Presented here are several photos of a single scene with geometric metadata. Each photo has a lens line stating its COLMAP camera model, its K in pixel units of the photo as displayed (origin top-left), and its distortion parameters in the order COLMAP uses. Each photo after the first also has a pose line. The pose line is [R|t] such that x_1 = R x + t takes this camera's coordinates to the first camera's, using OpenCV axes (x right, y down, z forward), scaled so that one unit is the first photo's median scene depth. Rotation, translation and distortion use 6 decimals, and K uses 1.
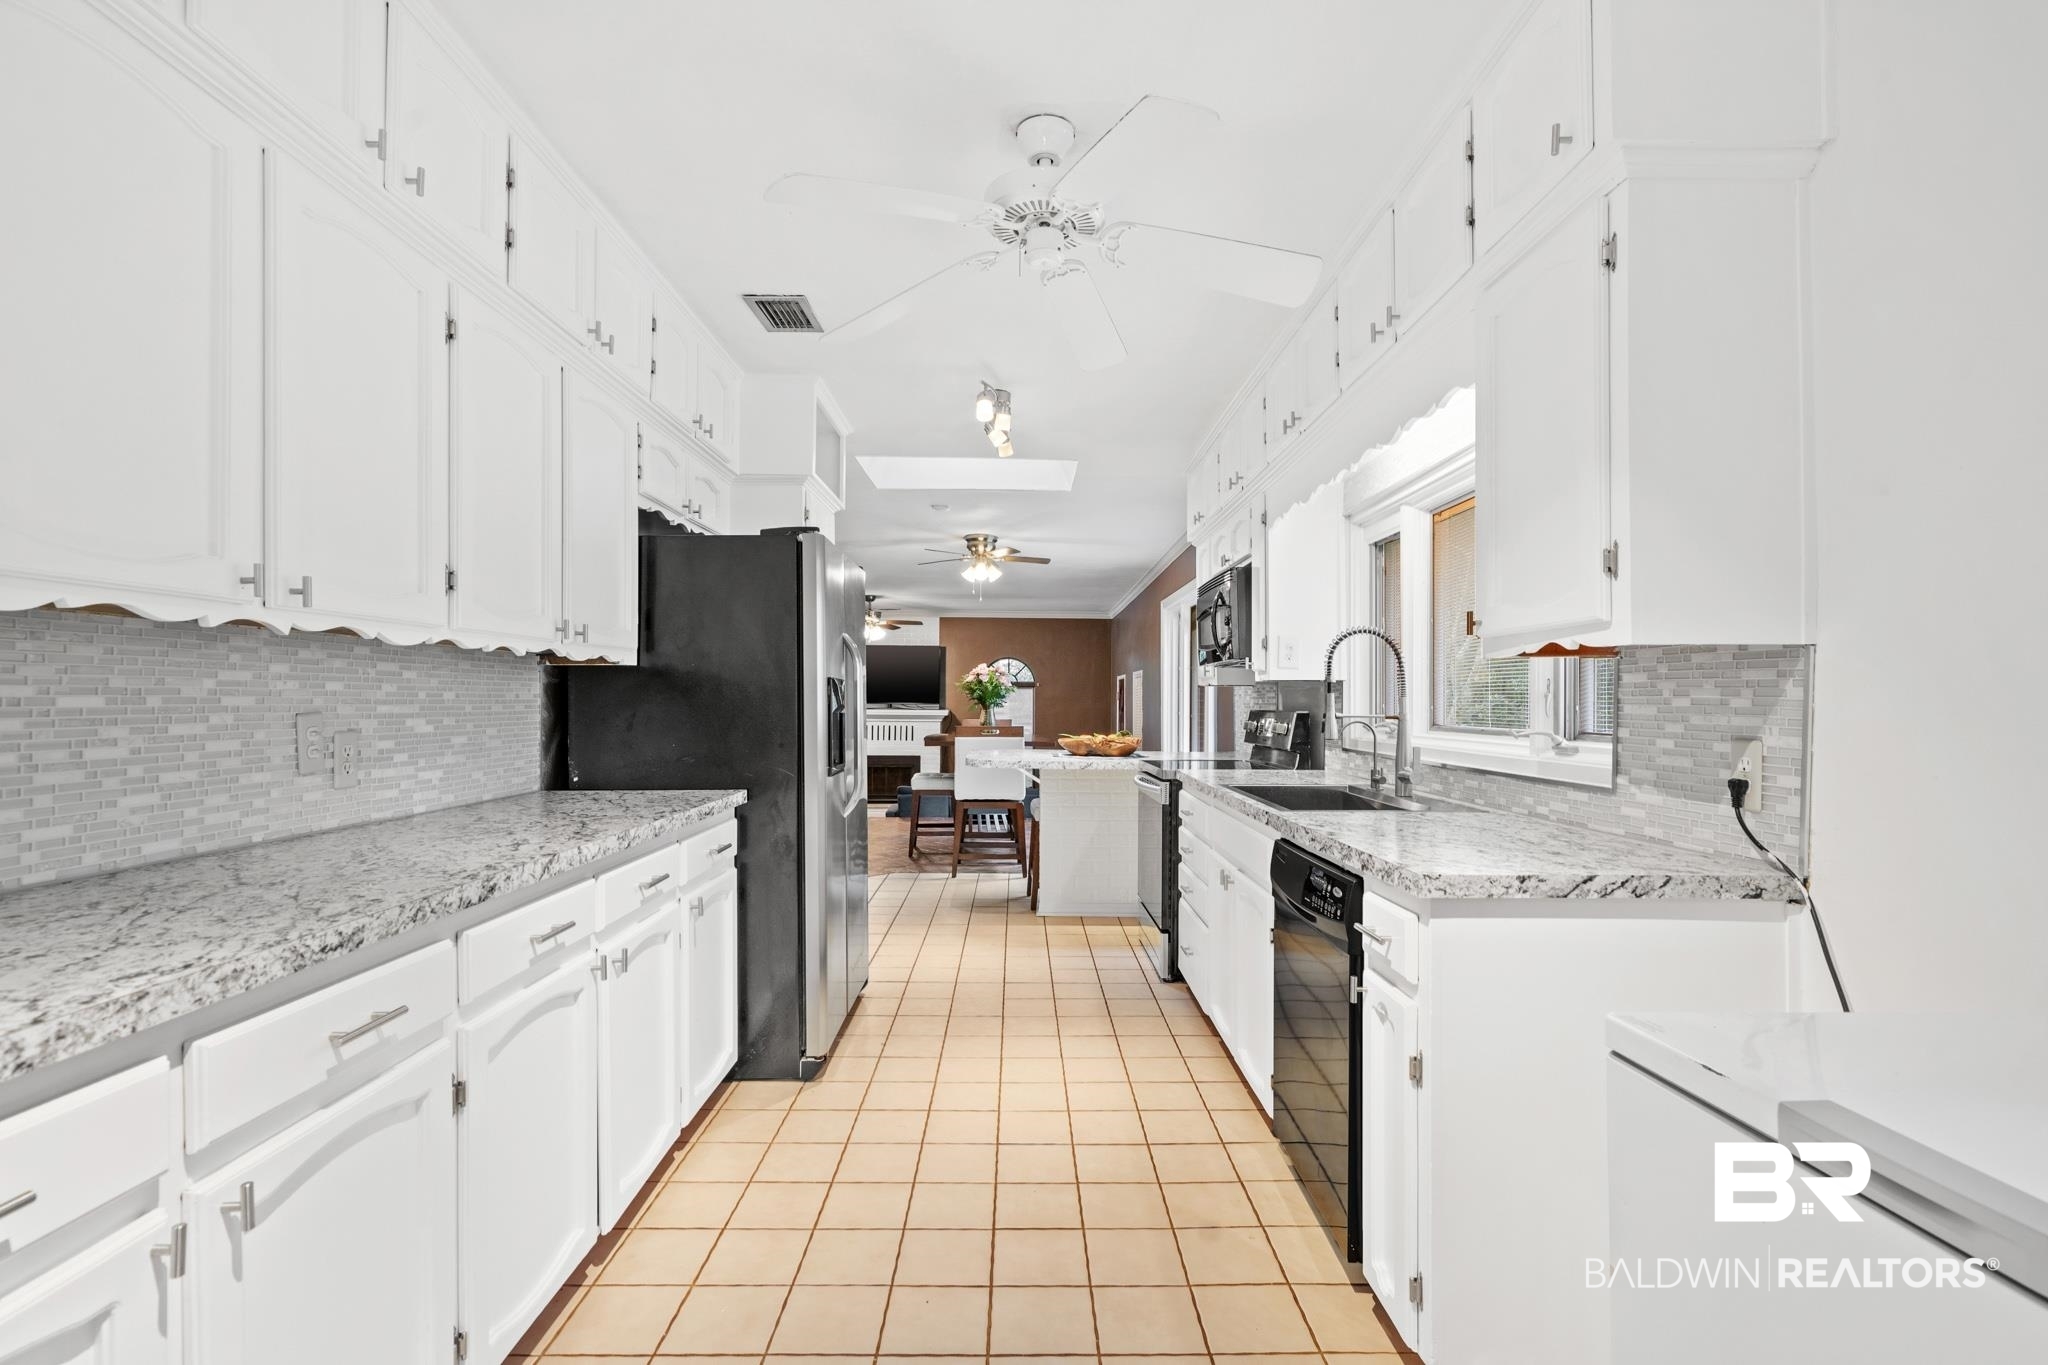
lens RADIAL K [[935.7, 0, 1024.4], [0, 935.7, 696.9], [0, 0, 1]] dist [0.001643, -0.000316]
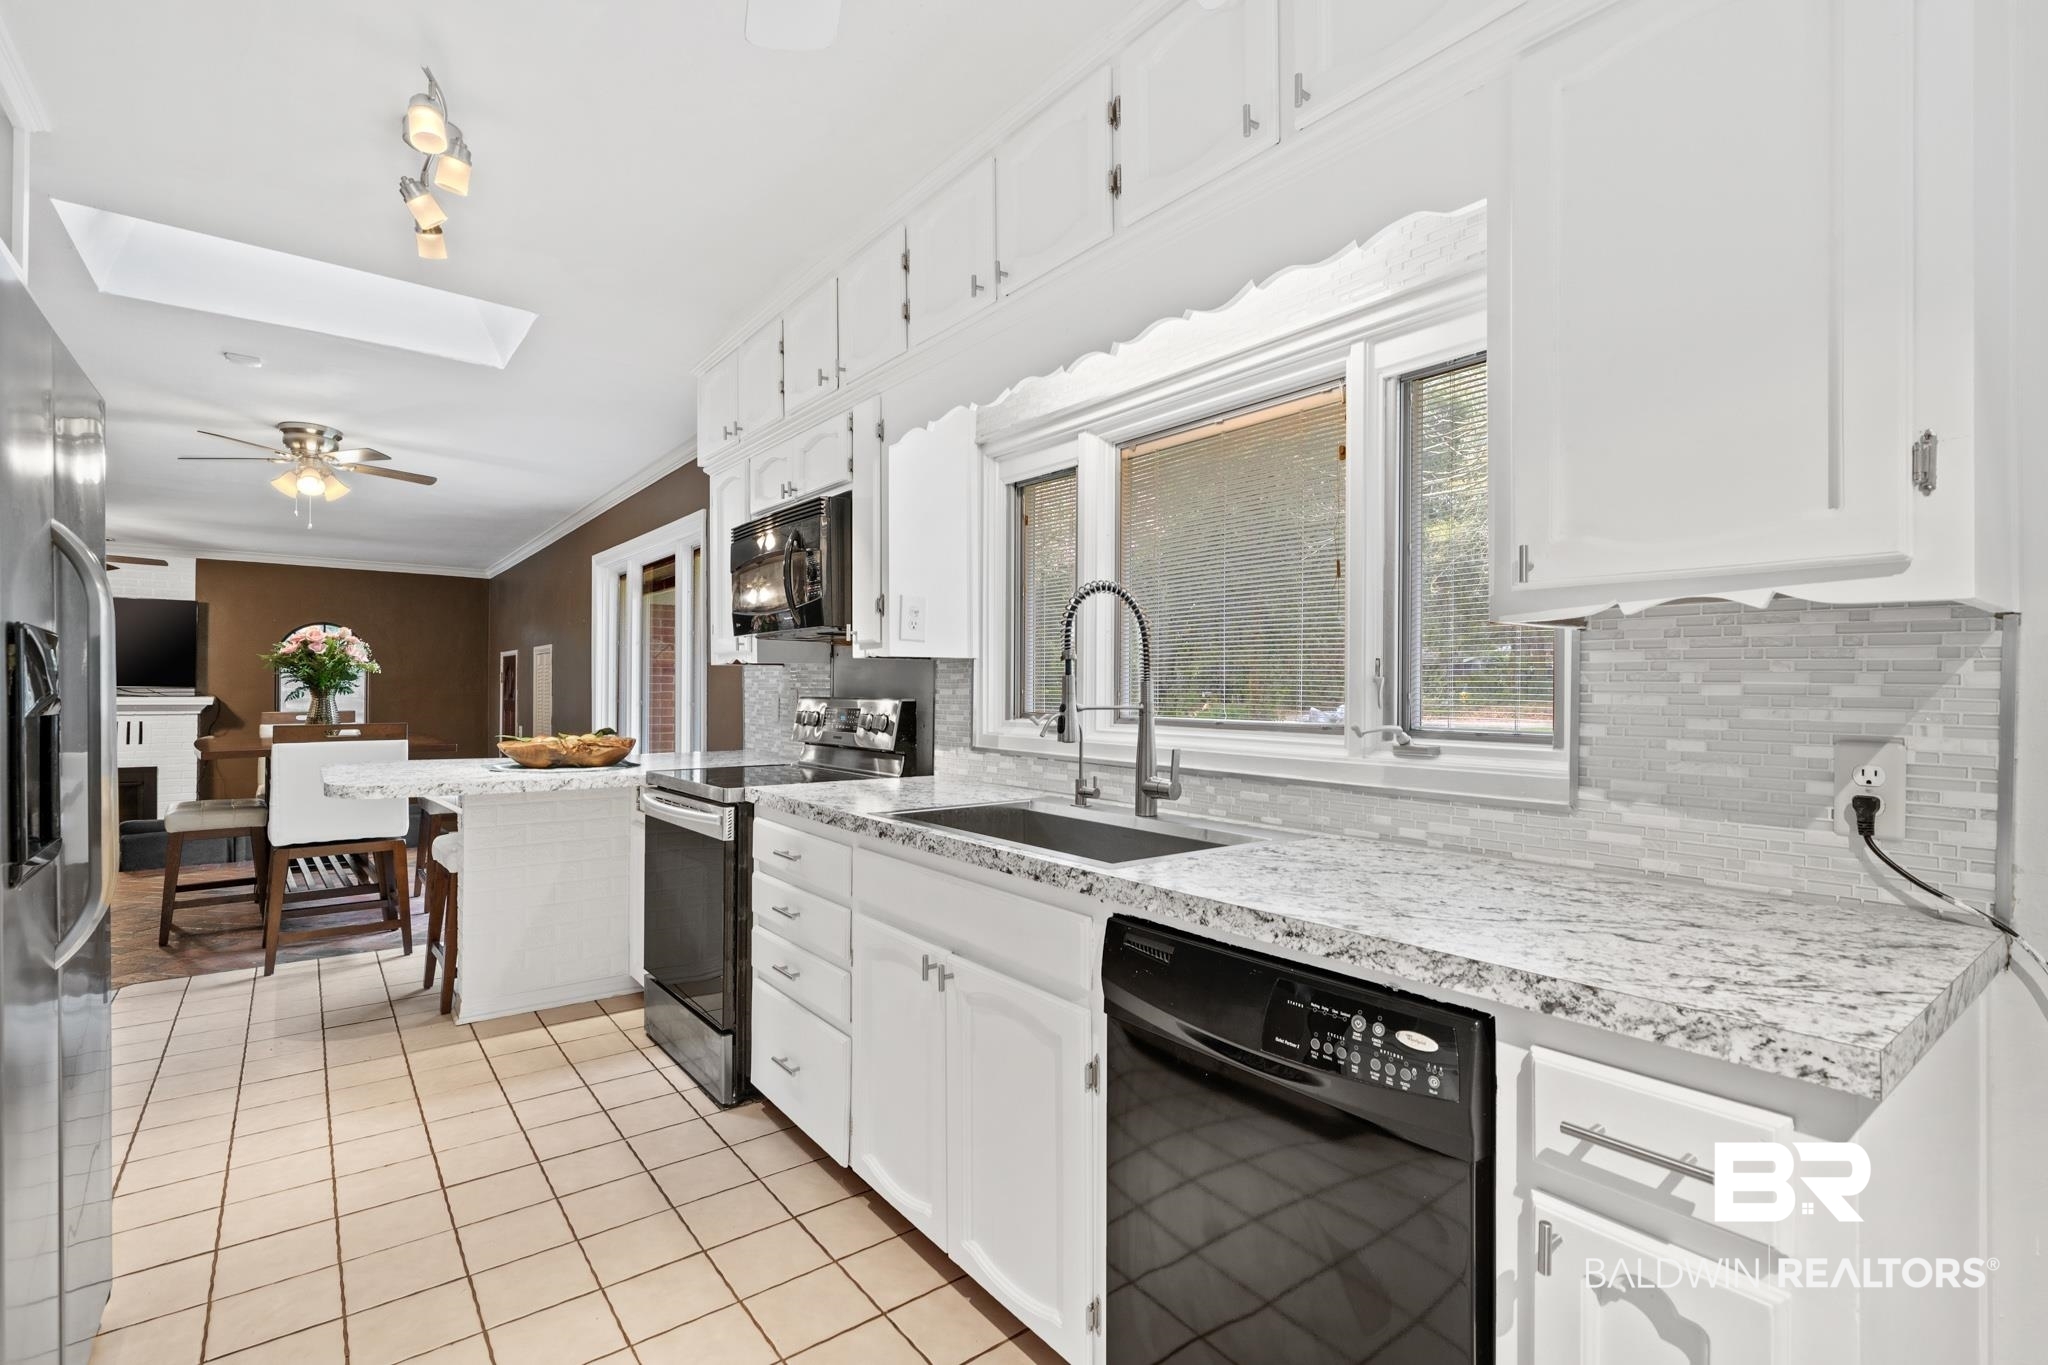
lens RADIAL K [[935.7, 0, 1023.8], [0, 935.7, 684.4], [0, 0, 1]] dist [0.001643, -0.000316]
pose [[0.794523, 0.000448, 0.607234, -0.086809], [-0.003983, 0.999982, 0.004474, -0.000063], [-0.607221, -0.005974, 0.794511, 0.347111]]
